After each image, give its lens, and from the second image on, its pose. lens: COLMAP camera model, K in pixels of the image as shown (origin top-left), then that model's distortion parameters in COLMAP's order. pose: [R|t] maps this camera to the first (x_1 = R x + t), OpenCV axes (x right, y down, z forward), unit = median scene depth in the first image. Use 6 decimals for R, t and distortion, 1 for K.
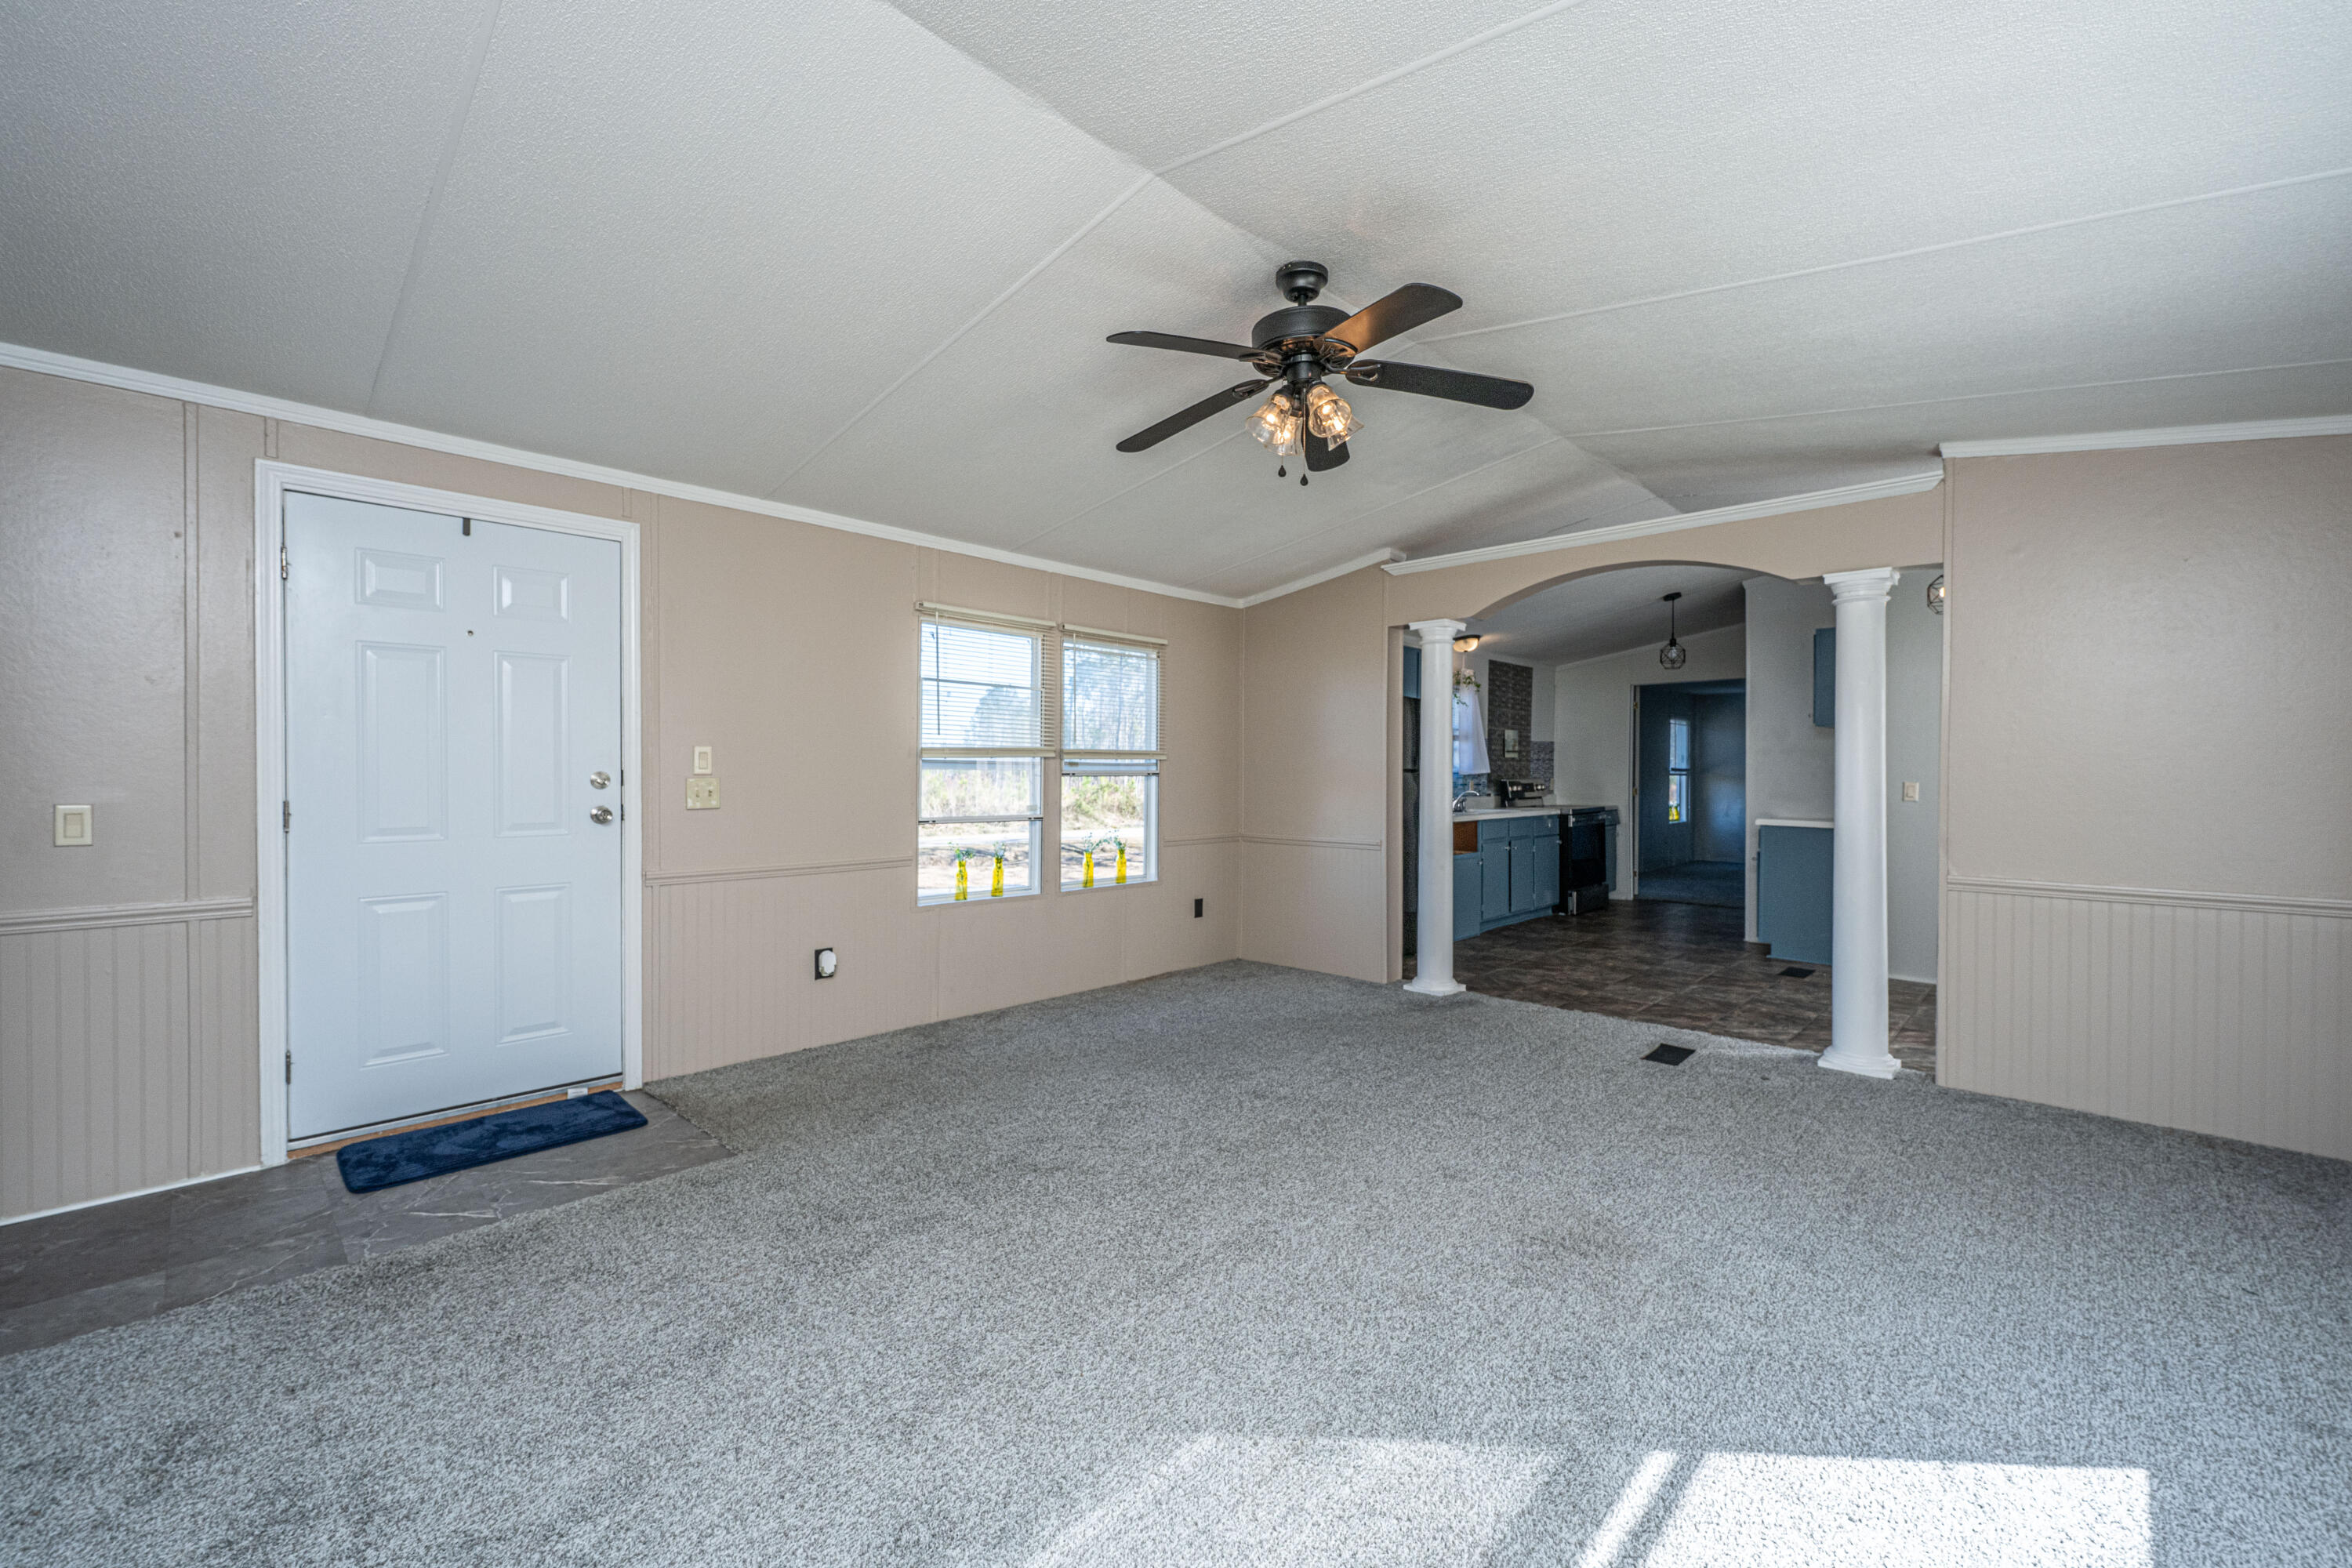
lens RADIAL K [[961.9, 0, 1176.0], [0, 961.9, 784.0], [0, 0, 1]] dist [-0.000734, 0.000066]
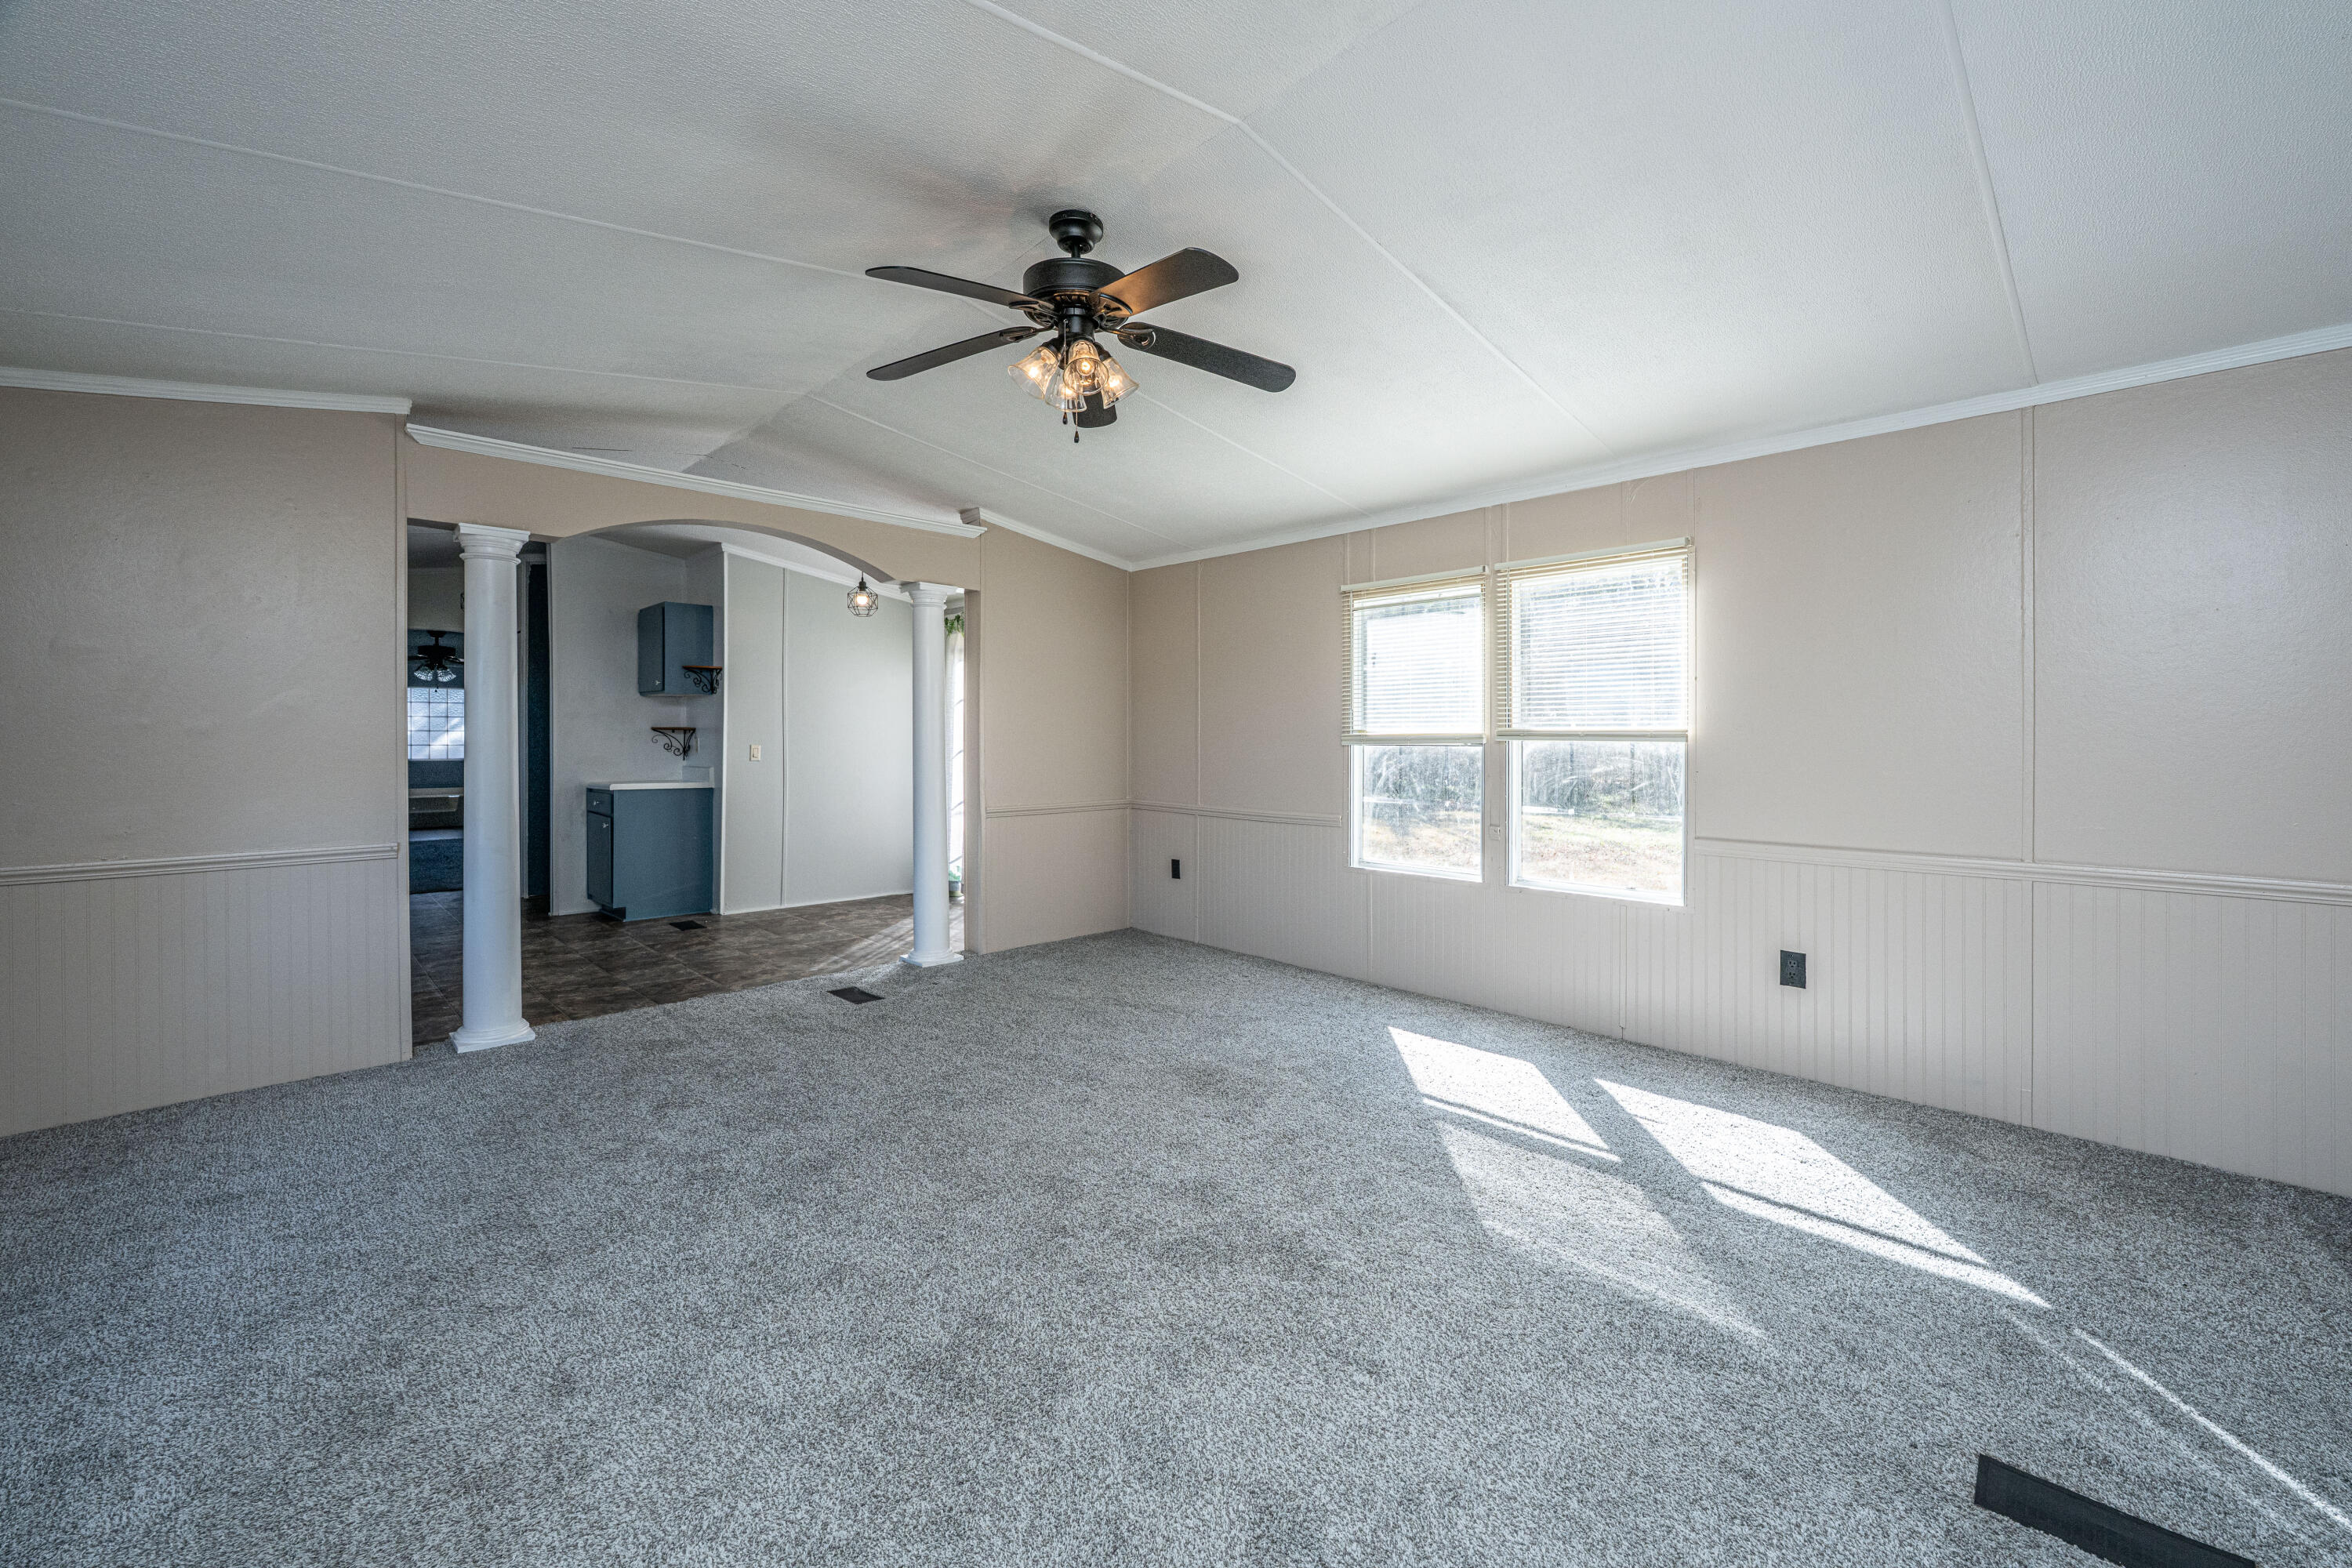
lens RADIAL K [[934.3, 0, 1230.9], [0, 934.3, 734.7], [0, 0, 1]] dist [0.001561, 0.000048]
pose [[-0.011741, -0.004955, 0.999919, -0.434707], [0.012671, 0.999907, 0.005104, -0.011565], [-0.999851, 0.012730, -0.011677, 0.457118]]
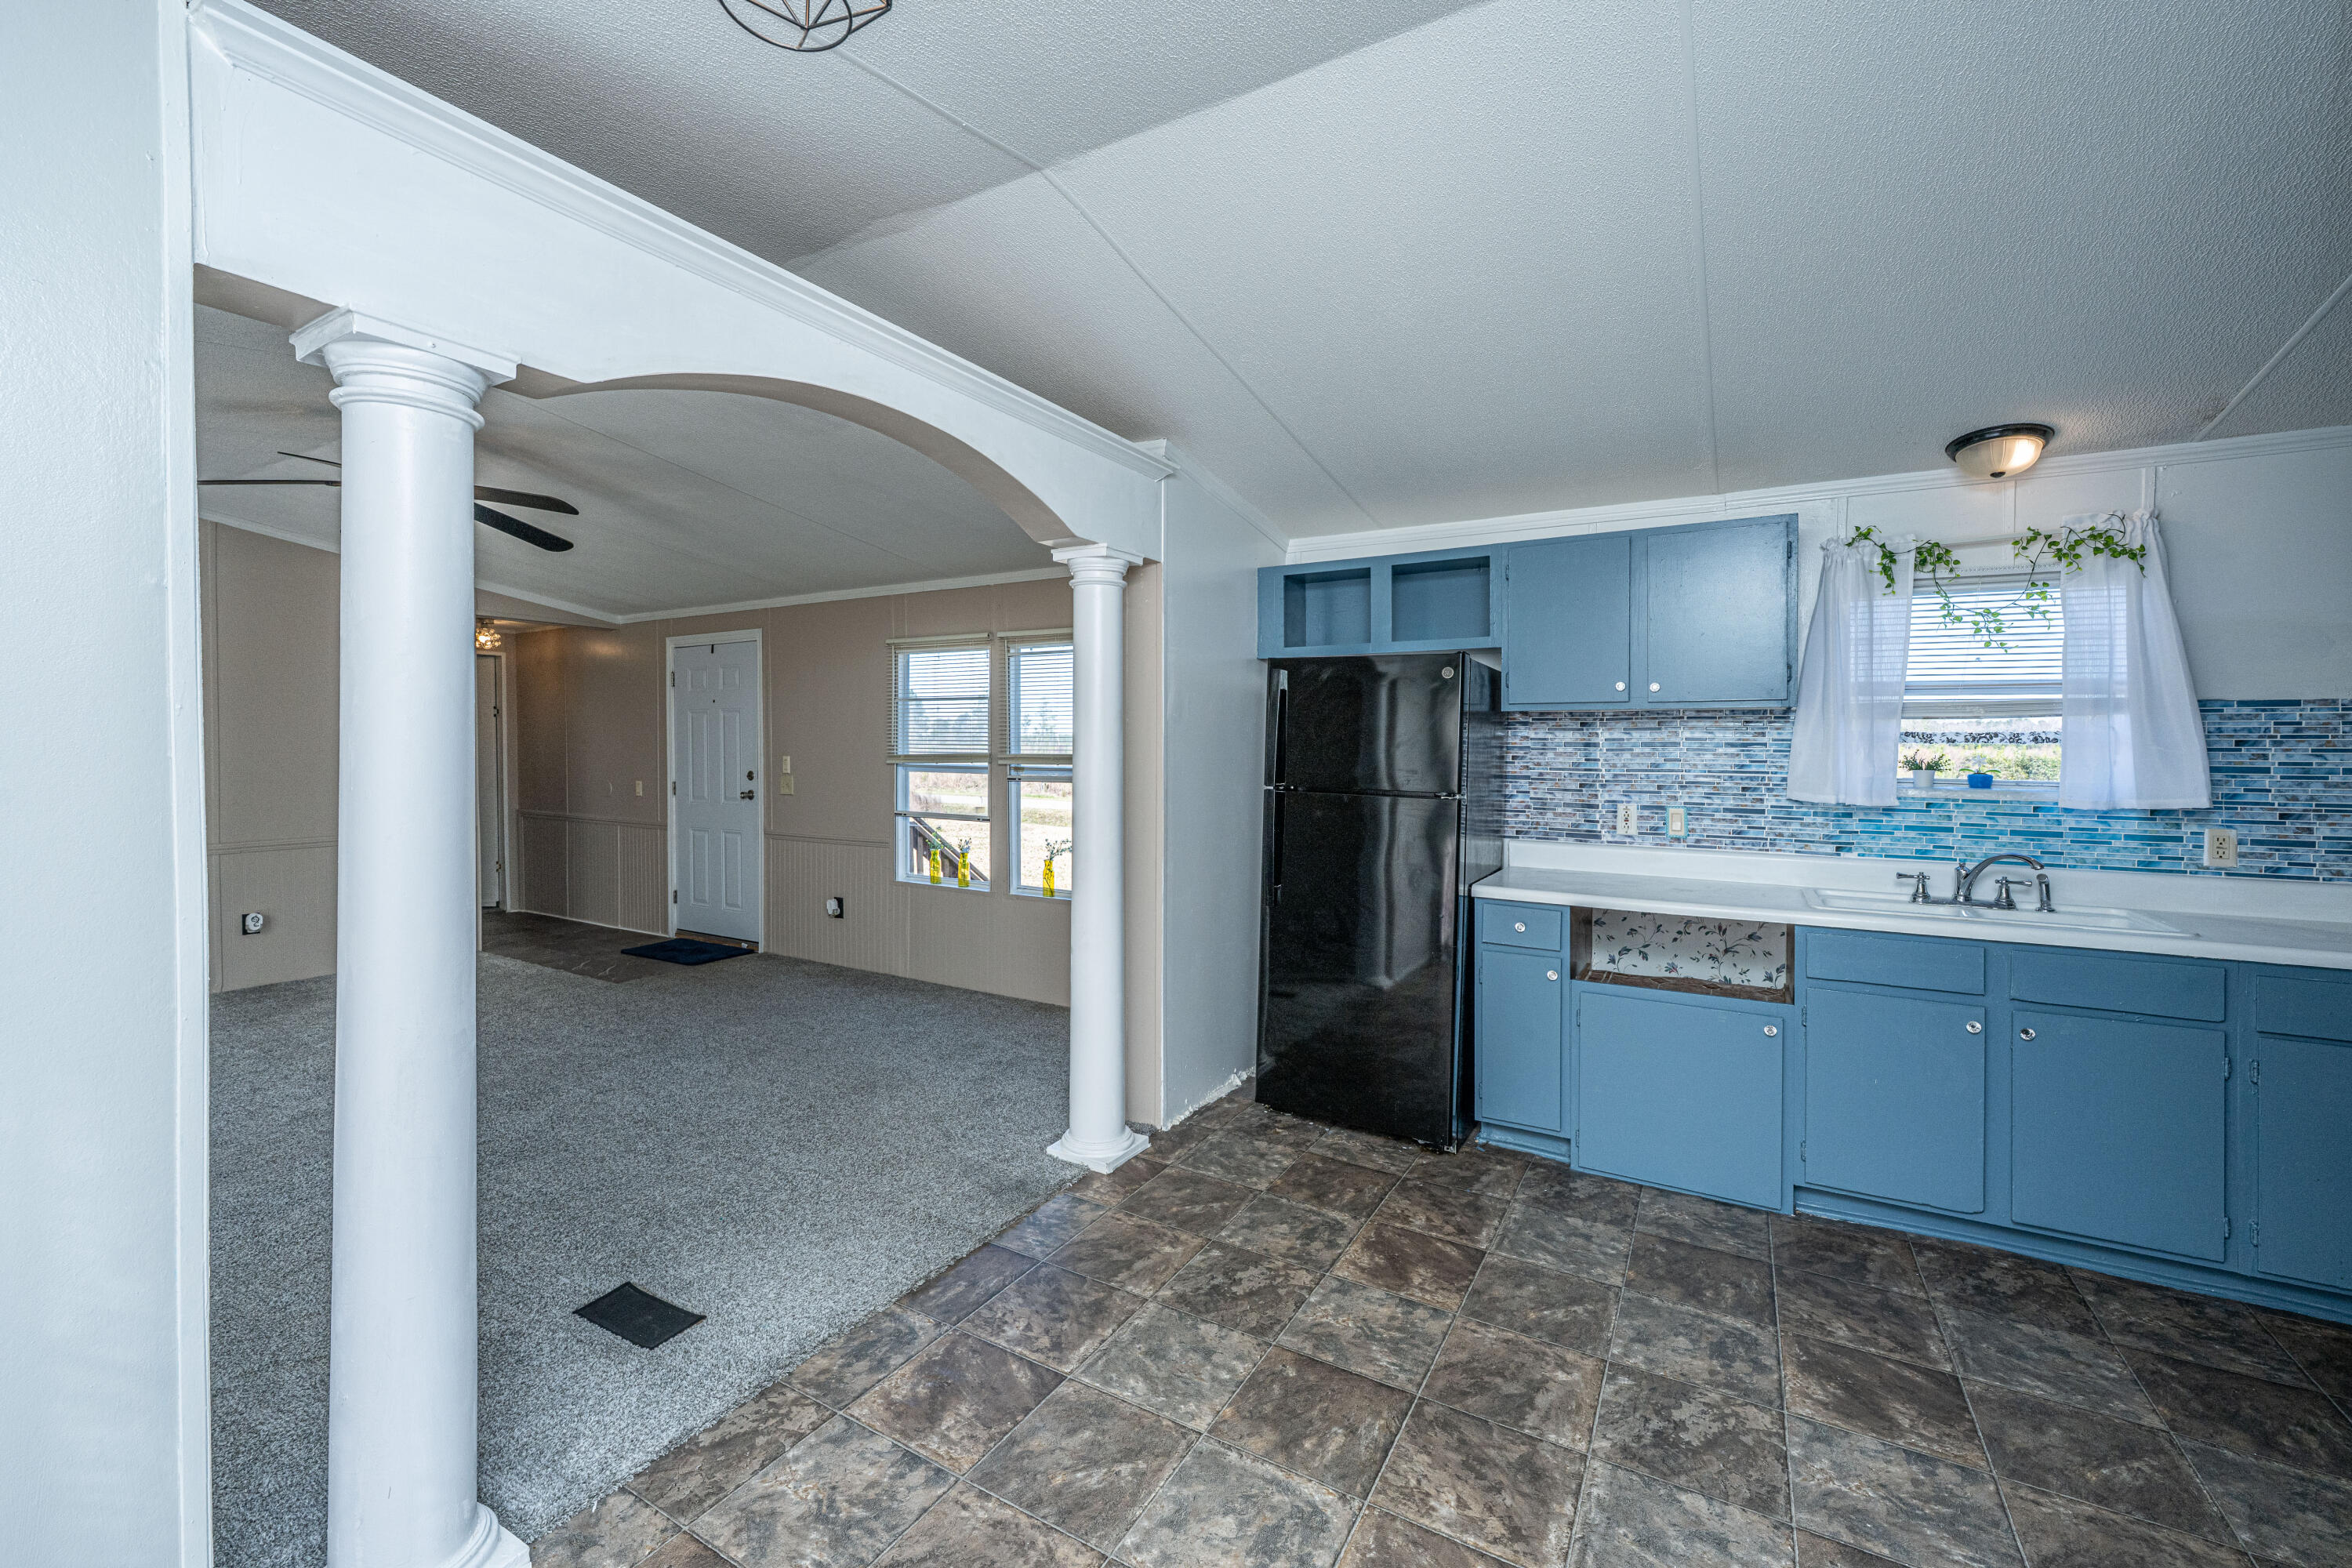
lens RADIAL K [[939.7, 0, 1175.6], [0, 939.7, 755.4], [0, 0, 1]] dist [-0.000824, 0.000127]
pose [[0.235925, 0.004951, -0.971759, 0.862567], [-0.016304, 0.999866, 0.001136, -0.037682], [0.971635, 0.015576, 0.235974, 0.906188]]
